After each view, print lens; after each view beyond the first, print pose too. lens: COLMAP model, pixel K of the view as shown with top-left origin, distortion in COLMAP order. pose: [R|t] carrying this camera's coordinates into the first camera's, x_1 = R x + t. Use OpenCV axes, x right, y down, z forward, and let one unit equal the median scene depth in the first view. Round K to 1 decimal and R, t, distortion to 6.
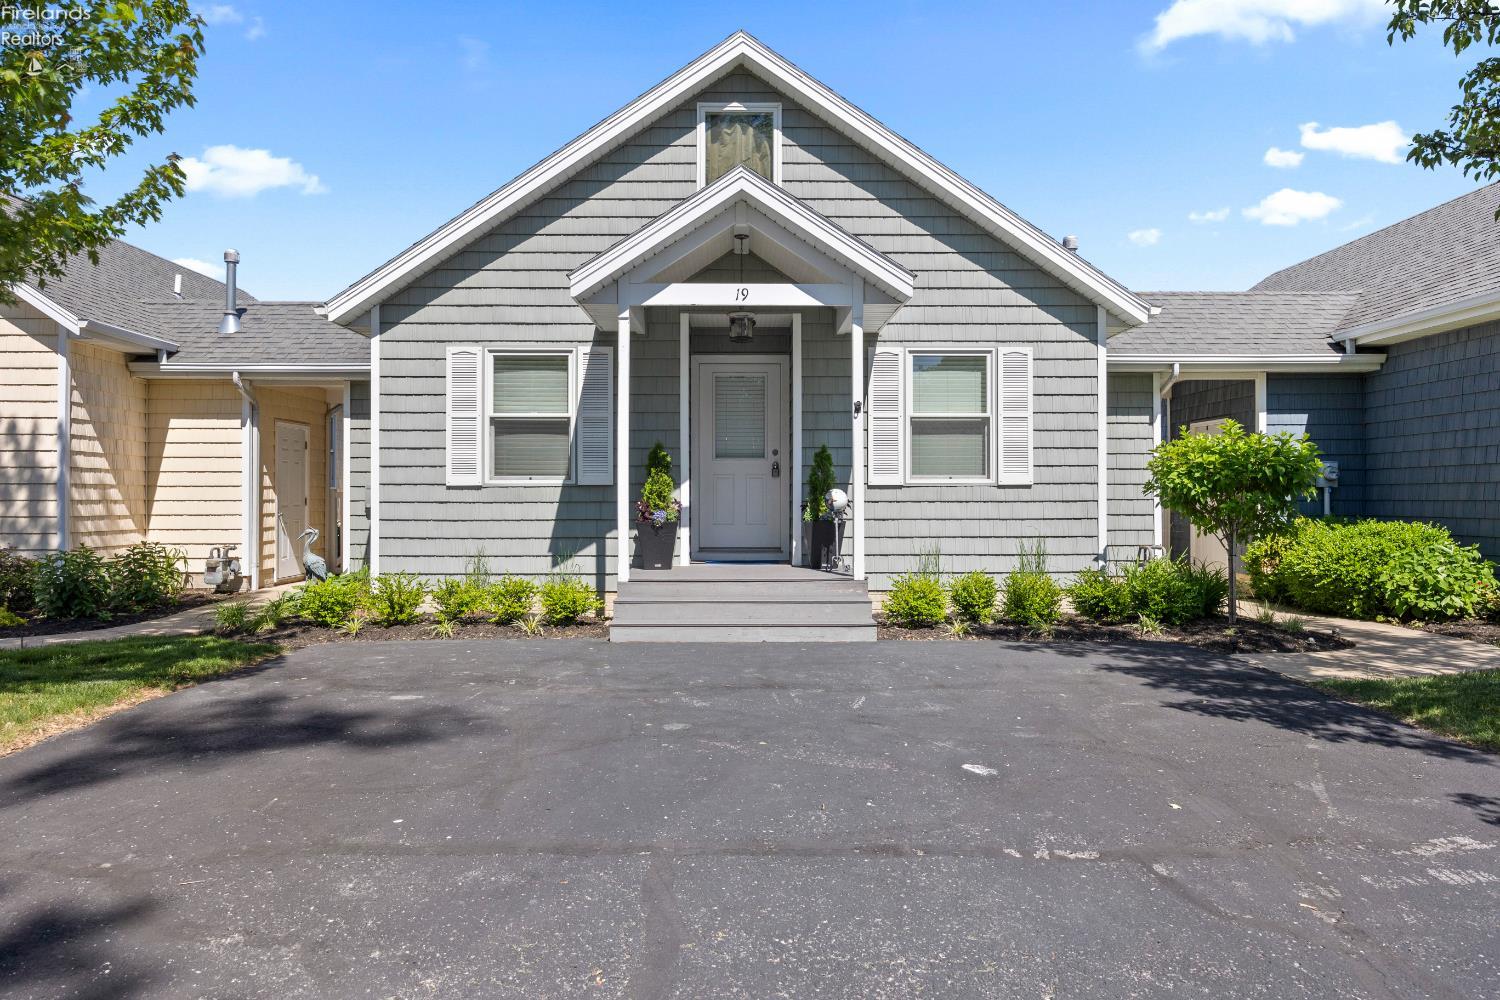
lens RADIAL K [[994.1, 0, 750.0], [0, 994.1, 500.0], [0, 0, 1]] dist [-0.003030, -0.002107]
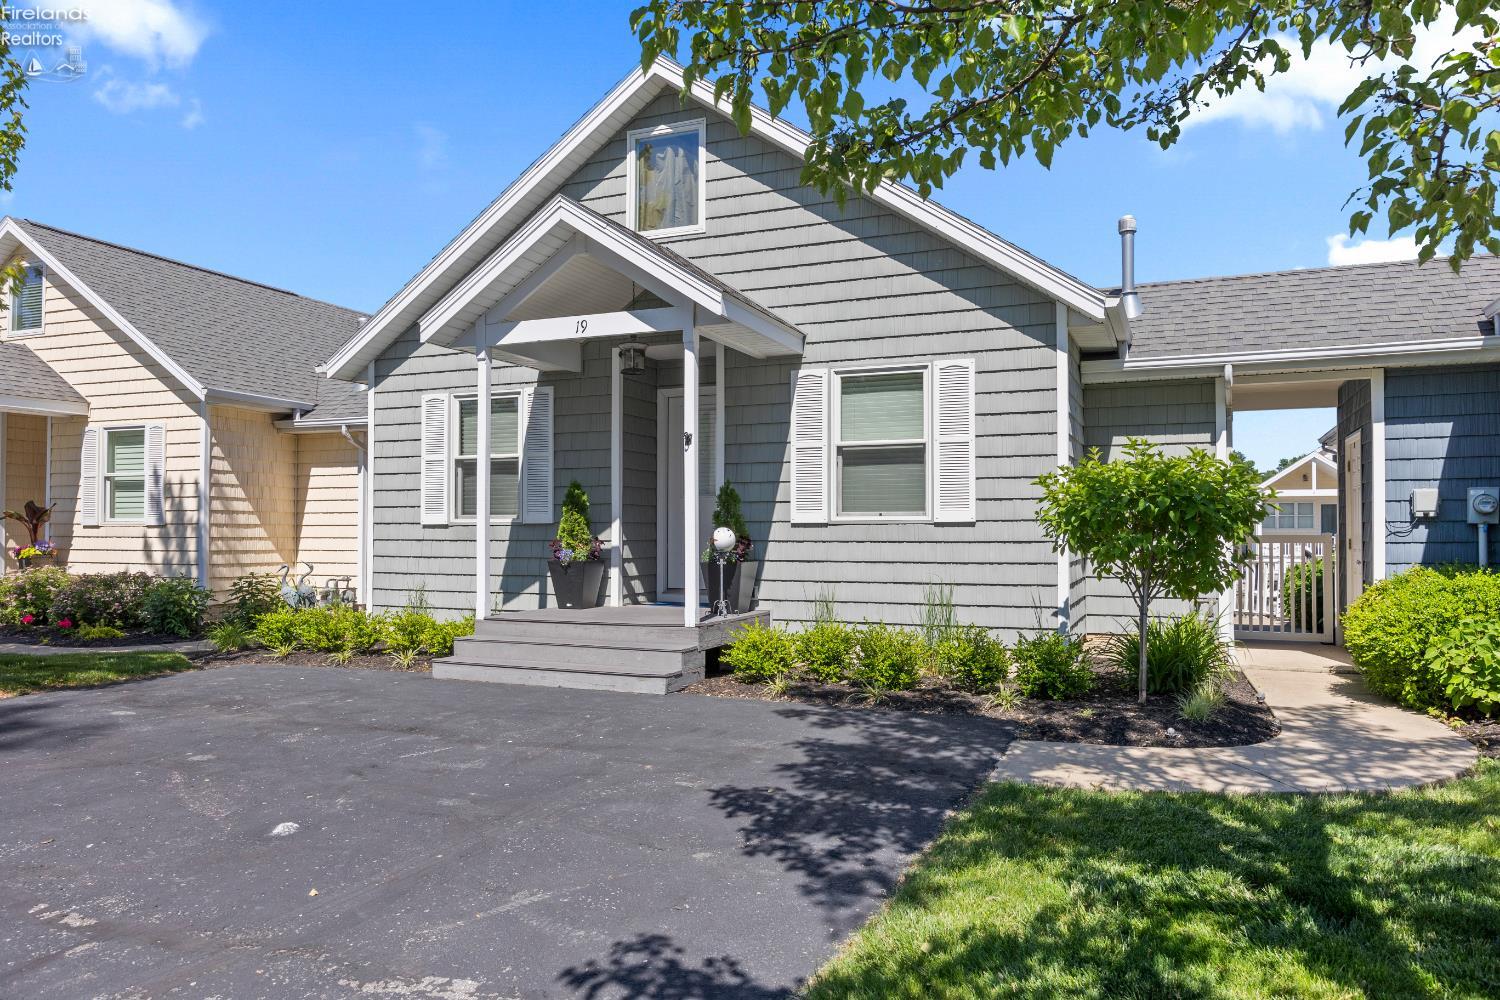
lens RADIAL K [[1029.1, 0, 749.0], [0, 1029.1, 520.0], [0, 0, 1]] dist [-0.003652, -0.004154]
pose [[0.912799, -0.003969, -0.408391, 0.464890], [-0.003058, 0.999858, -0.016552, -0.002238], [0.408399, 0.016358, 0.912657, 0.132097]]
